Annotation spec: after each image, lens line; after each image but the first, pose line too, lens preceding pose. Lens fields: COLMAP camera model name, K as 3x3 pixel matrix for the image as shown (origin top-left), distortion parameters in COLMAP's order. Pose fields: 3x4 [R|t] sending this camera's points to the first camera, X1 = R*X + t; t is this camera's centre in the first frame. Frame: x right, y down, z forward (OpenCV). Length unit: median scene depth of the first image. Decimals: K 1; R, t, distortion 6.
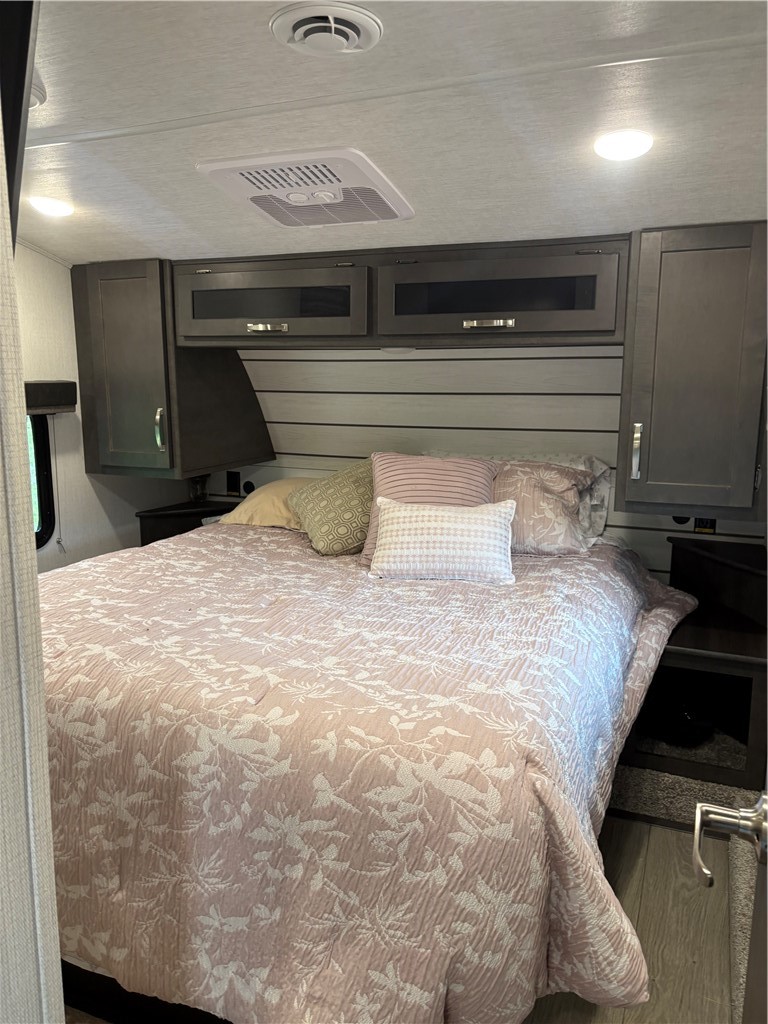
lens RADIAL K [[774.7, 0, 358.8], [0, 774.7, 512.5], [0, 0, 1]] dist [0.101883, -0.117919]
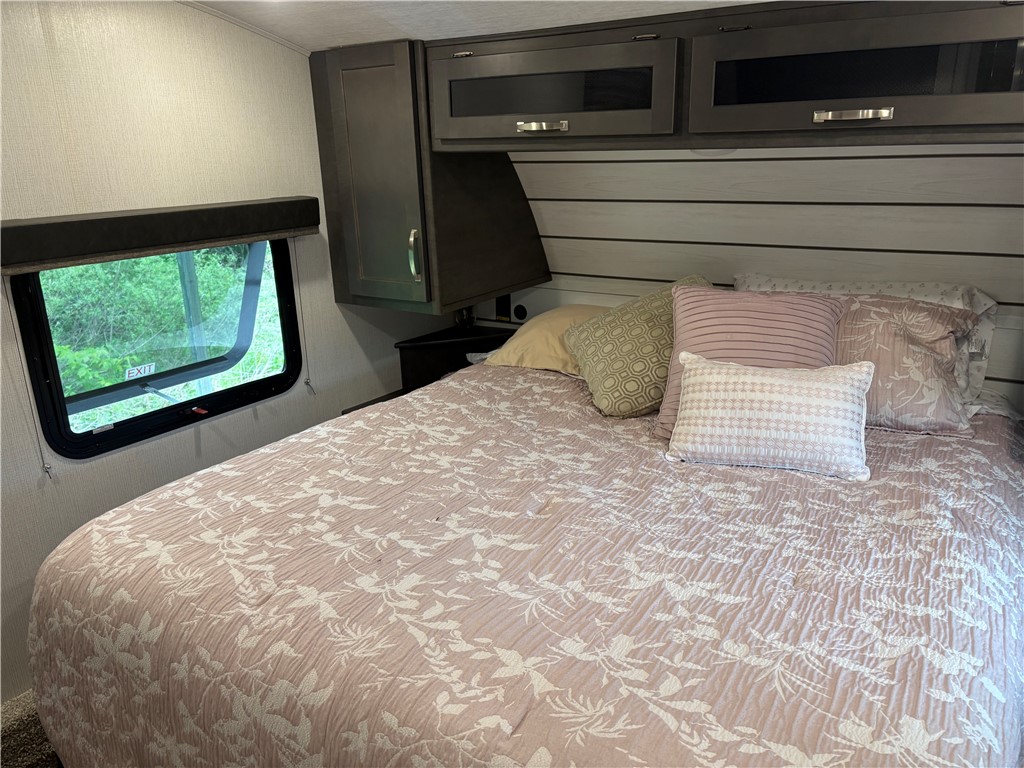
lens RADIAL K [[774.7, 0, 517.8], [0, 774.7, 396.1], [0, 0, 1]] dist [0.101883, -0.117919]
pose [[0.988235, 0.024429, -0.150977, -0.017720], [-0.004445, 0.991331, 0.131314, -0.077590], [0.152876, -0.129098, 0.979777, 0.207337]]
